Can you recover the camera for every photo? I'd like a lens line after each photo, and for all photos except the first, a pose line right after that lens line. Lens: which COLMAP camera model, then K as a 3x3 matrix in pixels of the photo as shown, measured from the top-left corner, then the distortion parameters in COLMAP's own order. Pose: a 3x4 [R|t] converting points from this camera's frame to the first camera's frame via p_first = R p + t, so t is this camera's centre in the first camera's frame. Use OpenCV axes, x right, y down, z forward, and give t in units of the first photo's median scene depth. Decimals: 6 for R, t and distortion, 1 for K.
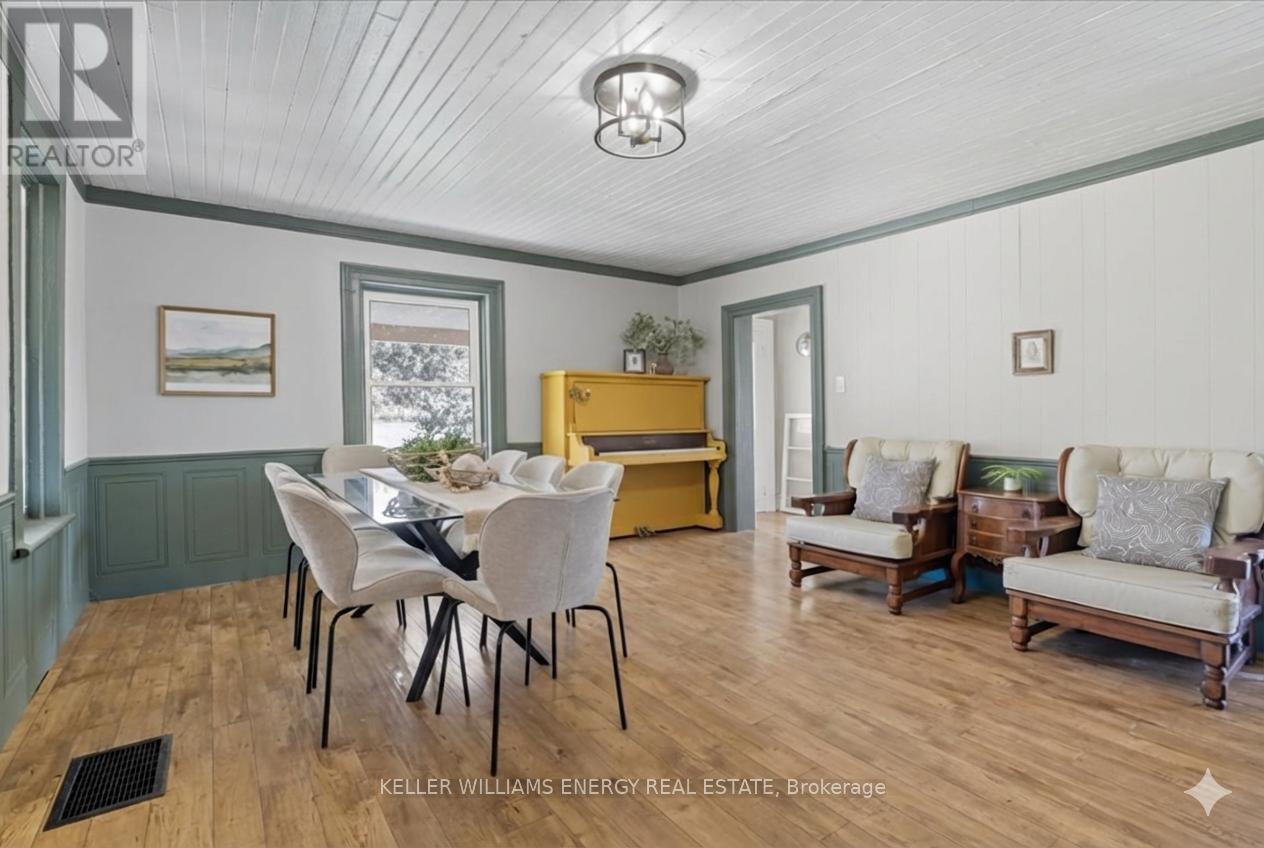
lens RADIAL K [[610.8, 0, 628.0], [0, 610.8, 420.2], [0, 0, 1]] dist [0.000038, -0.000153]
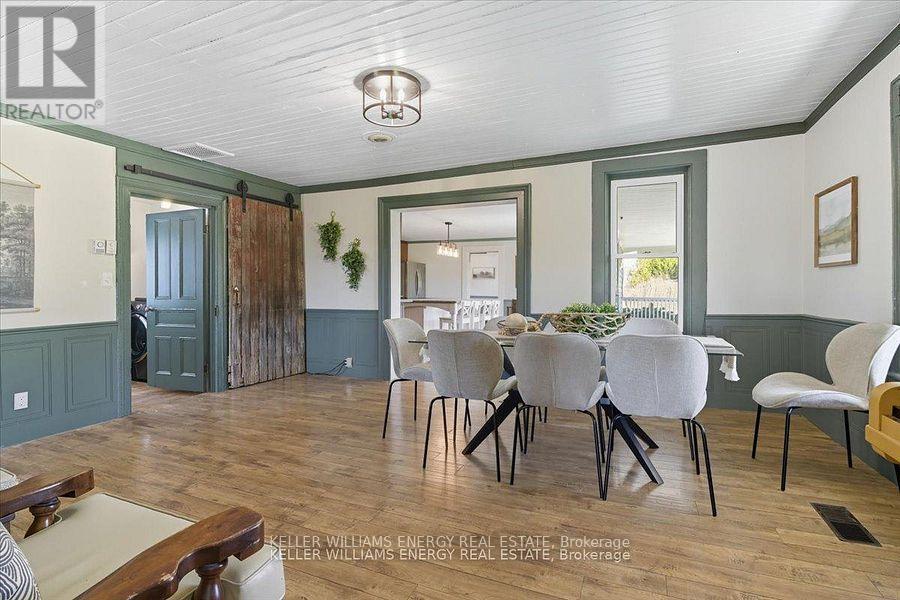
lens RADIAL K [[434.9, 0, 447.1], [0, 434.9, 290.7], [0, 0, 1]] dist [0.000038, -0.000153]
pose [[-0.854043, 0.014153, -0.520010, 0.578783], [0.004859, 0.999803, 0.019232, -0.028618], [0.520180, 0.013898, -0.853944, 2.387659]]
